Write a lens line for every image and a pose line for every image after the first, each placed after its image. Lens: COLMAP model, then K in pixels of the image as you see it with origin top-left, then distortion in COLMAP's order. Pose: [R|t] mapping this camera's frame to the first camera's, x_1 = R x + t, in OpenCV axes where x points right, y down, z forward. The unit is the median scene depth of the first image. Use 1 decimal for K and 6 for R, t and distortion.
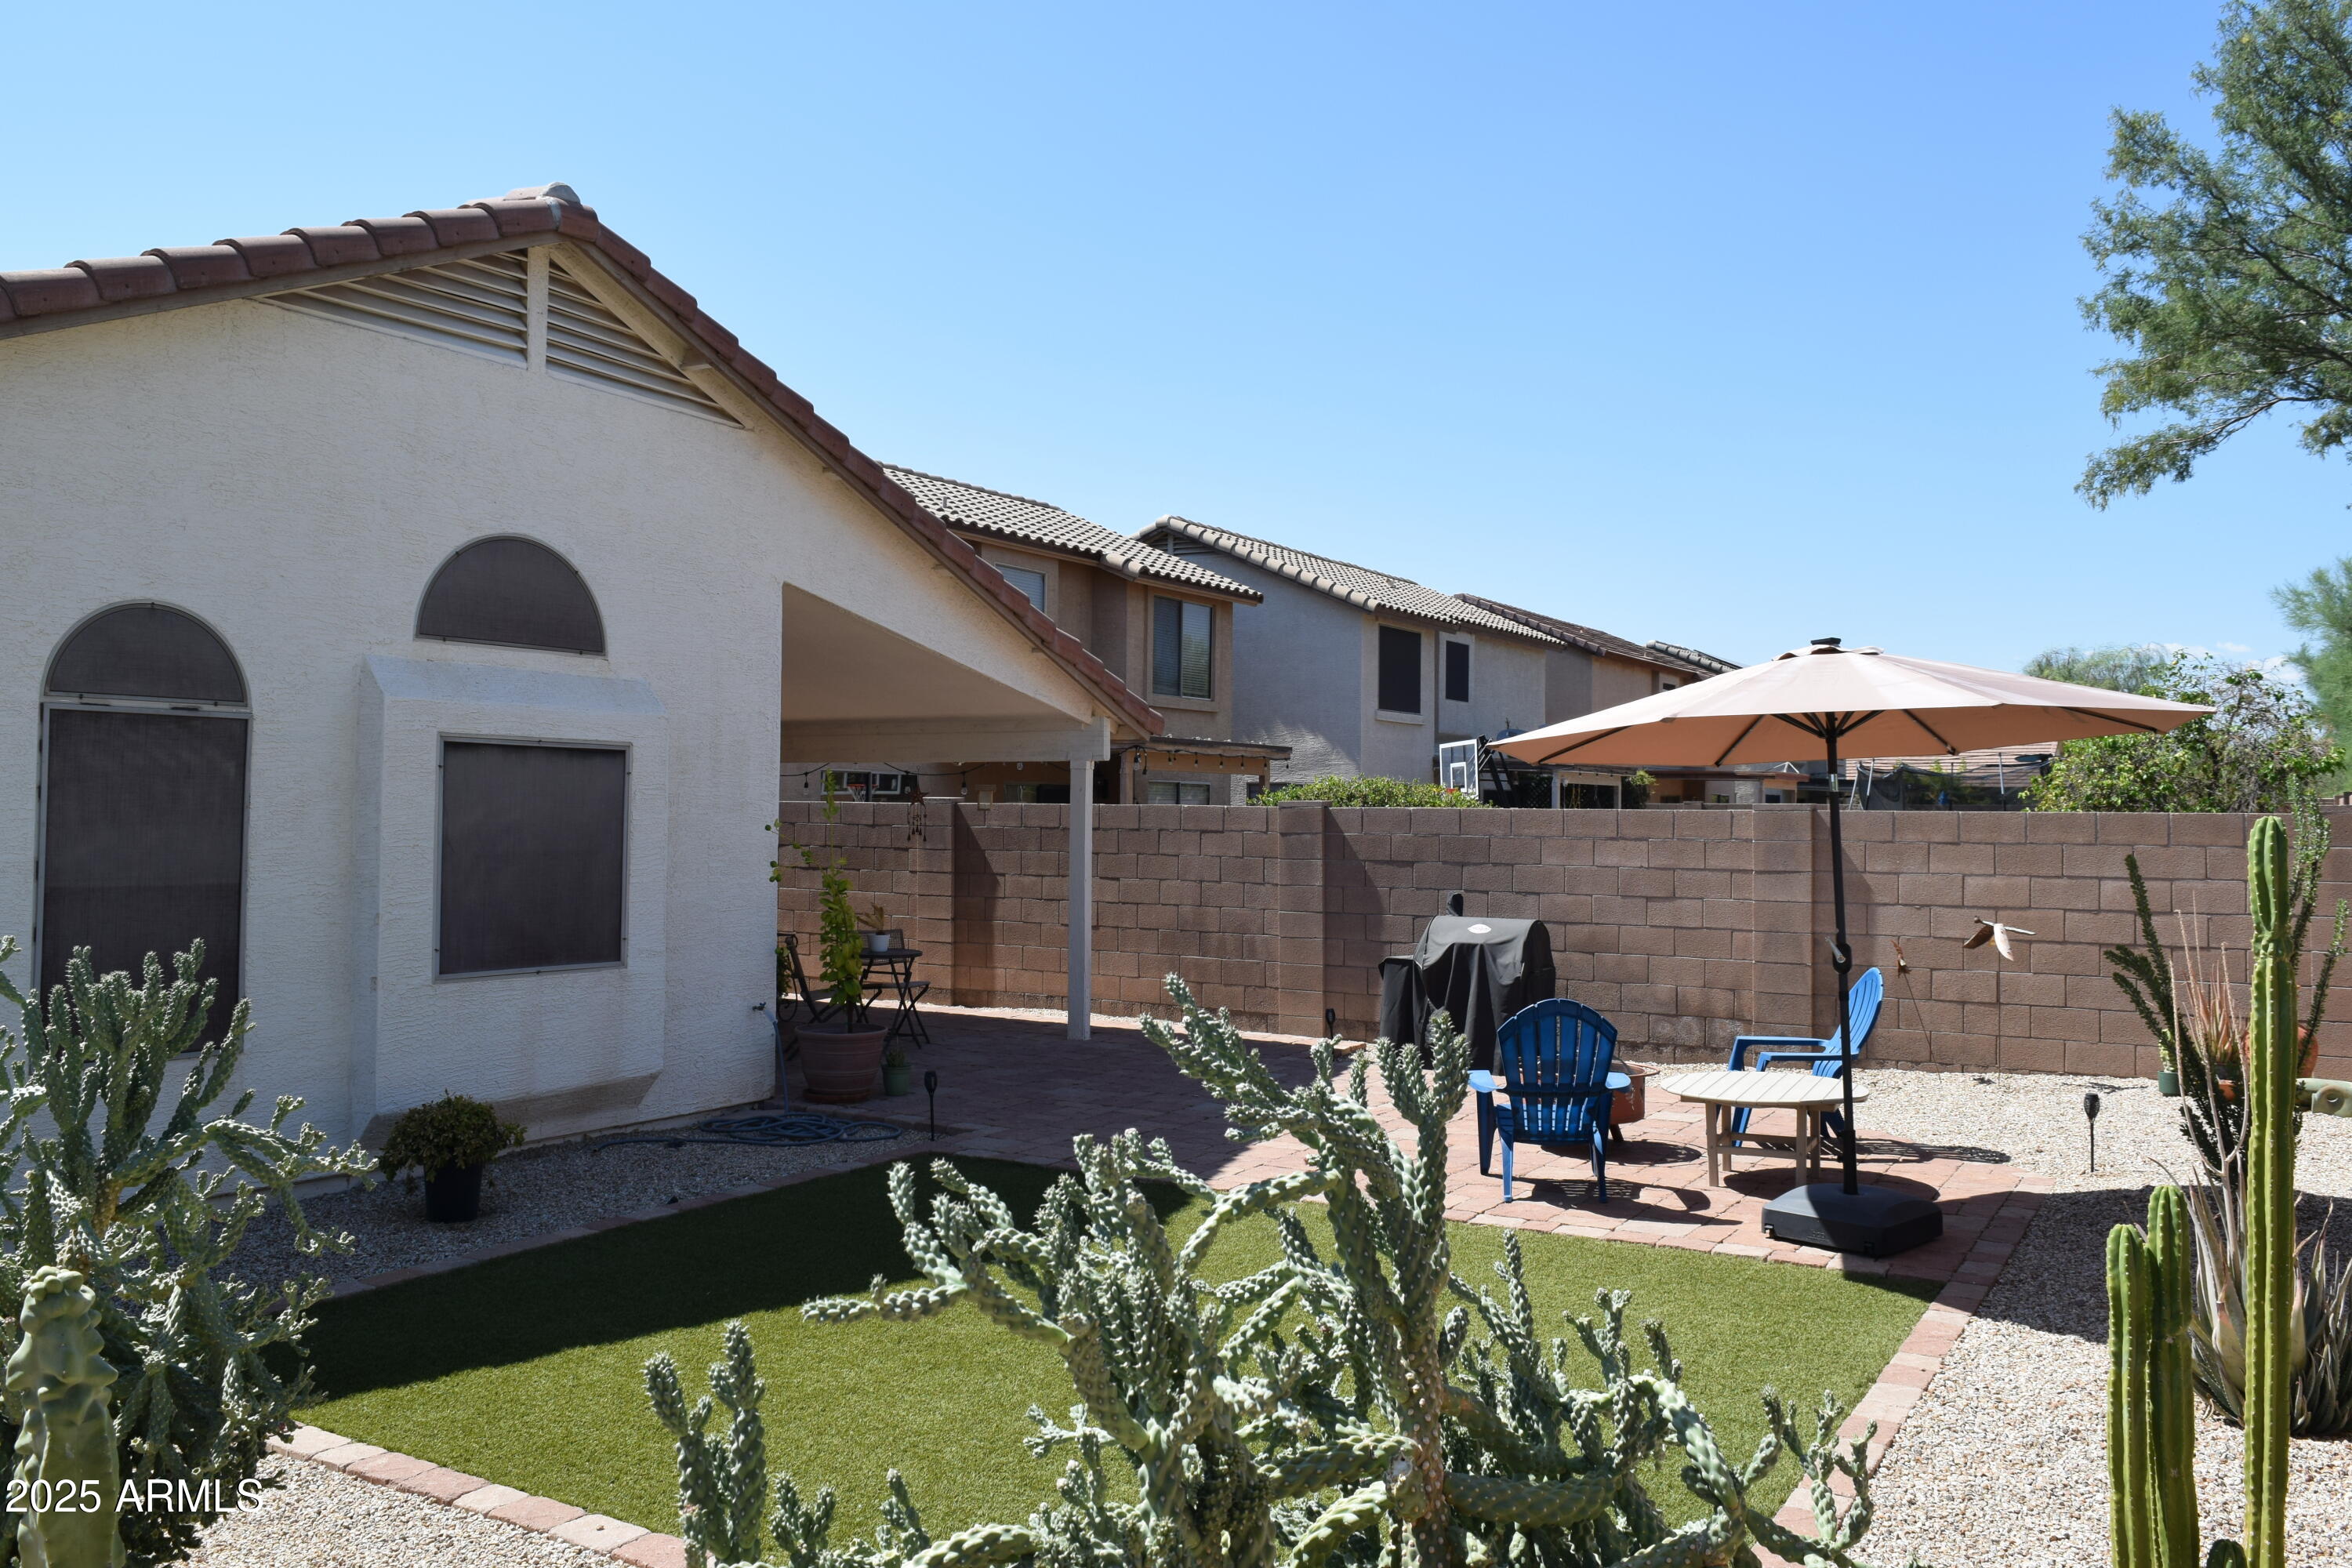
lens RADIAL K [[1823.3, 0, 1176.0], [0, 1823.3, 784.0], [0, 0, 1]] dist [-0.016727, 0.003630]
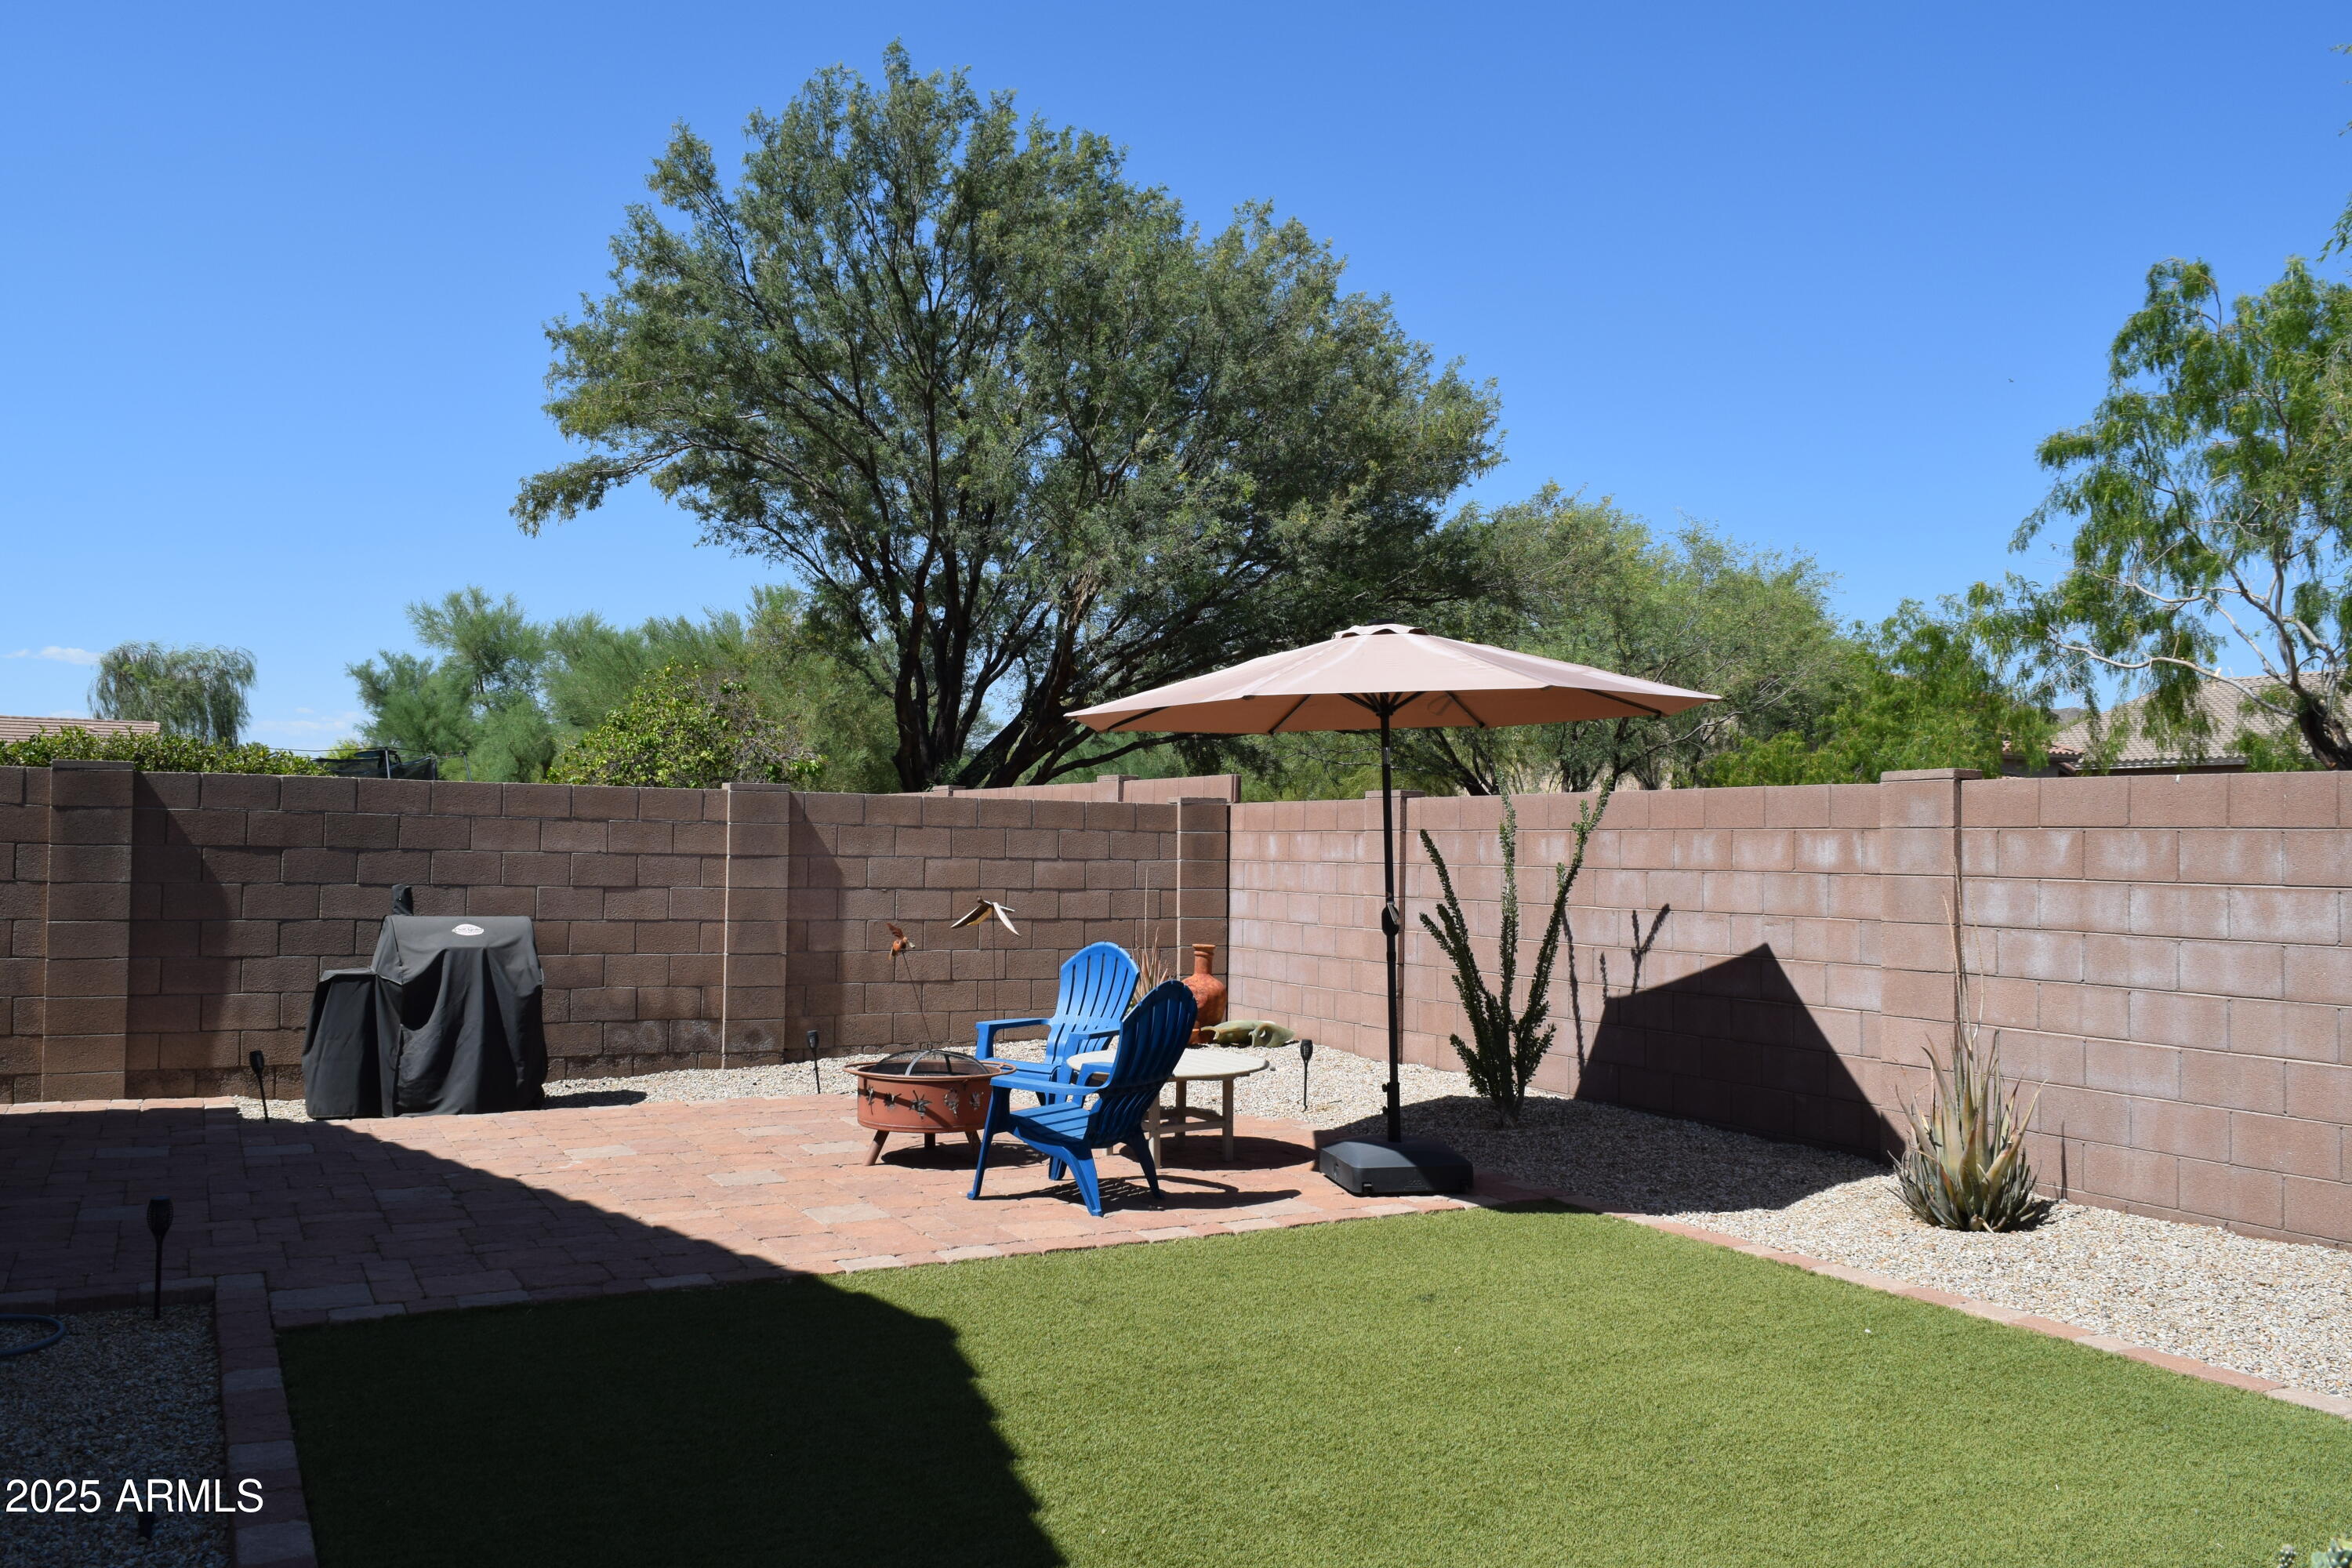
lens RADIAL K [[1823.3, 0, 1176.0], [0, 1823.3, 784.0], [0, 0, 1]] dist [-0.016727, 0.003630]
pose [[0.495843, 0.031259, 0.867849, -0.361710], [-0.027221, 0.999420, -0.020445, 0.023638], [-0.867985, -0.013486, 0.496407, 0.337669]]
